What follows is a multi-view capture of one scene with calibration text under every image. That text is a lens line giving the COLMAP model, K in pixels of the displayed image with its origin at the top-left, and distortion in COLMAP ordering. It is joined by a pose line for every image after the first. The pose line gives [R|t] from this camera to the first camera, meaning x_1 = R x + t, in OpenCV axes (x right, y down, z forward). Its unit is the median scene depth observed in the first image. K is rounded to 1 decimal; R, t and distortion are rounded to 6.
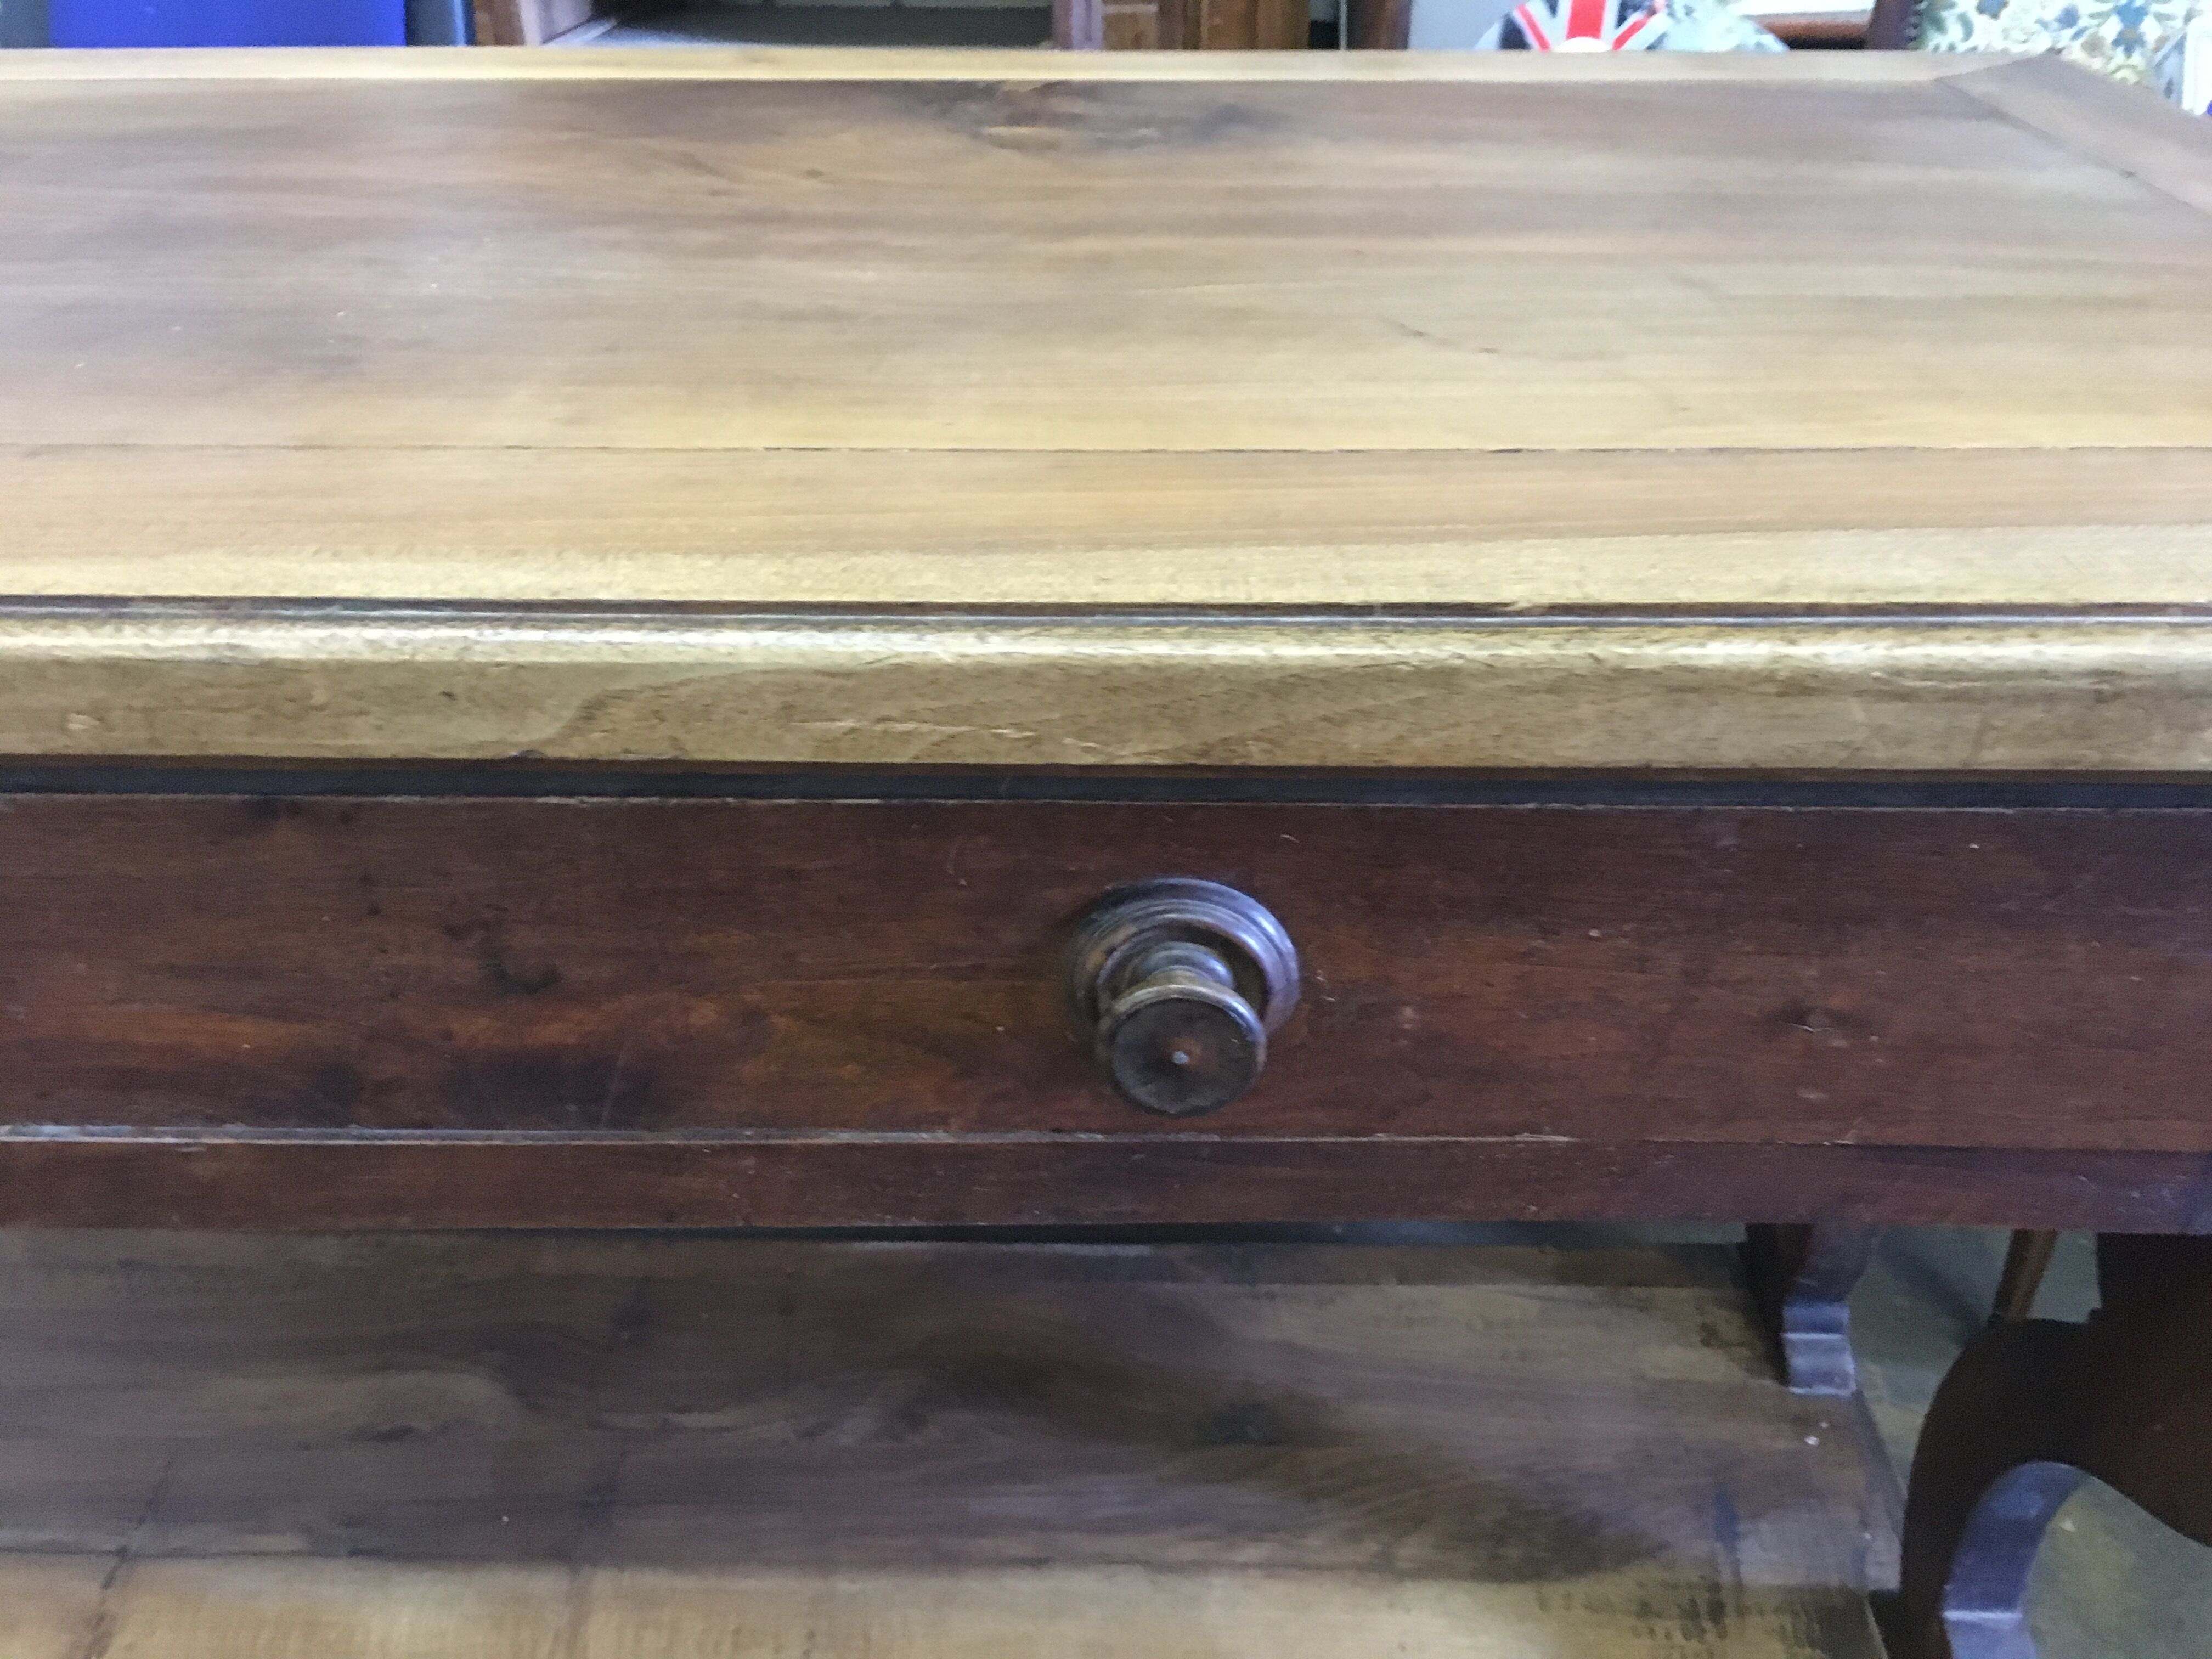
lens RADIAL K [[1887.3, 0, 1106.0], [0, 1887.3, 829.5], [0, 0, 1]] dist [0.075782, -0.105376]
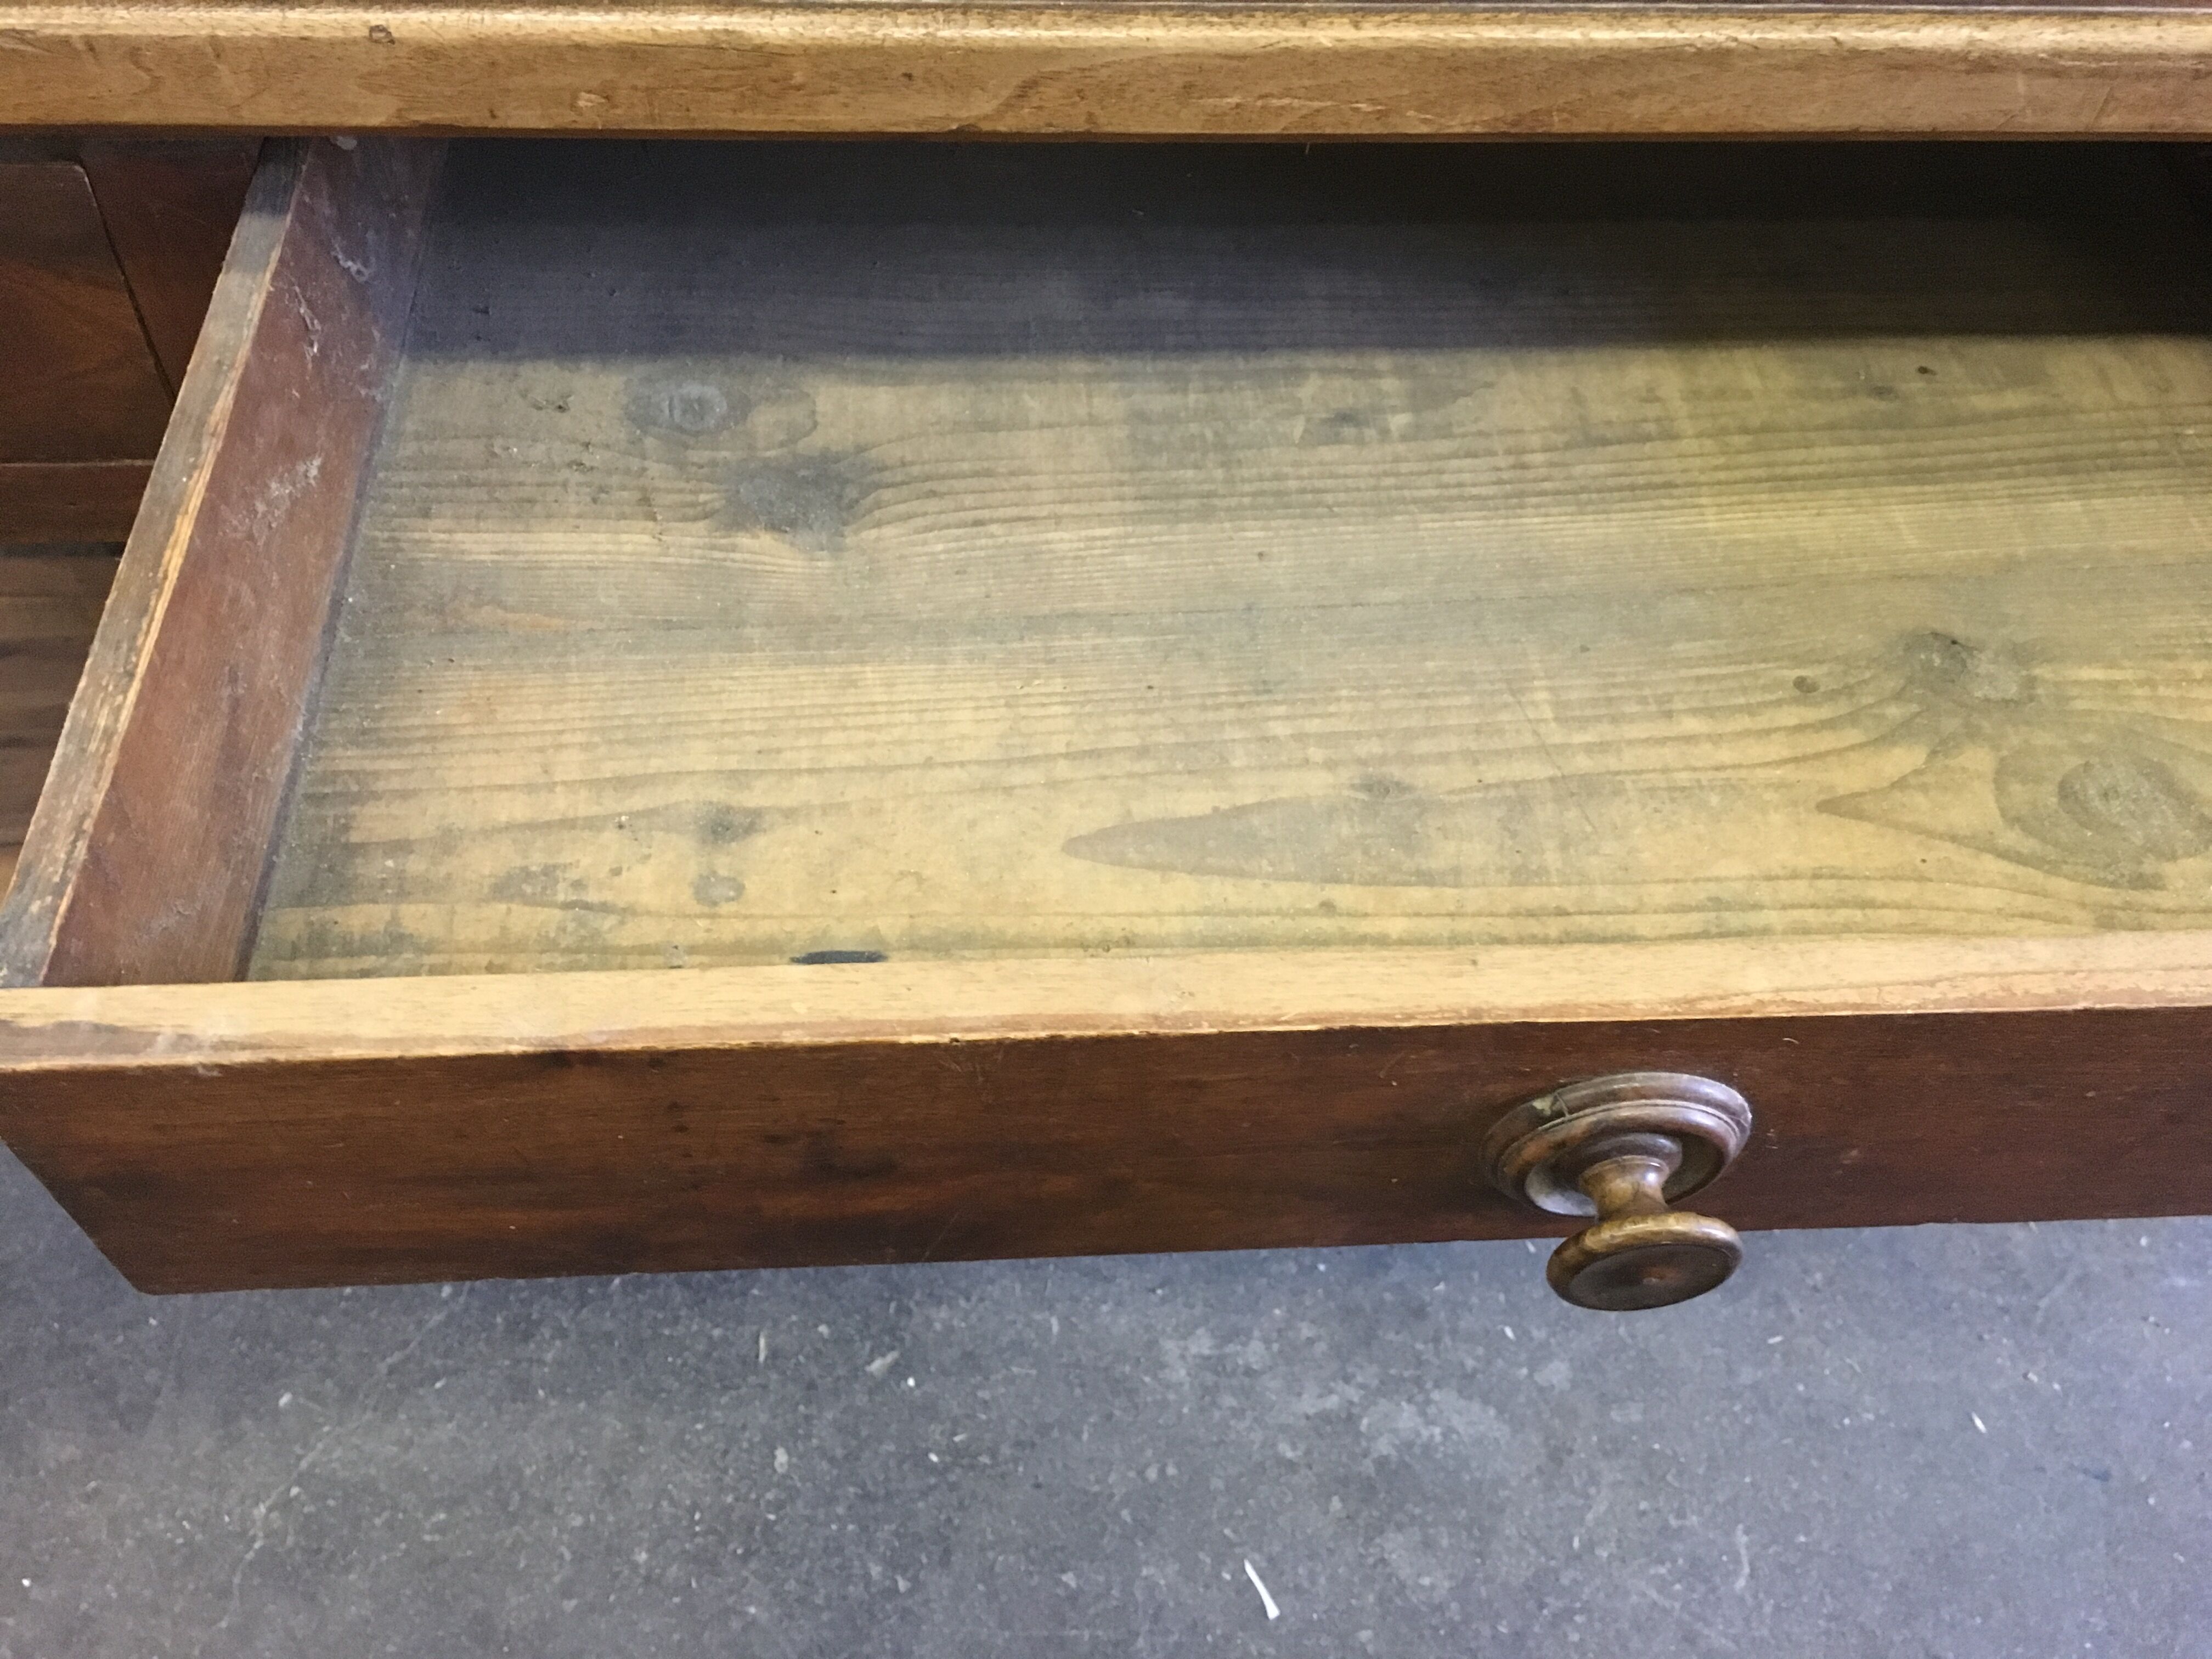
lens RADIAL K [[1887.3, 0, 1106.0], [0, 1887.3, 829.5], [0, 0, 1]] dist [0.075782, -0.105376]
pose [[0.992305, -0.048796, 0.113796, -0.386885], [0.006295, 0.937763, 0.347220, -0.042288], [-0.123657, -0.343832, 0.930854, -0.298661]]
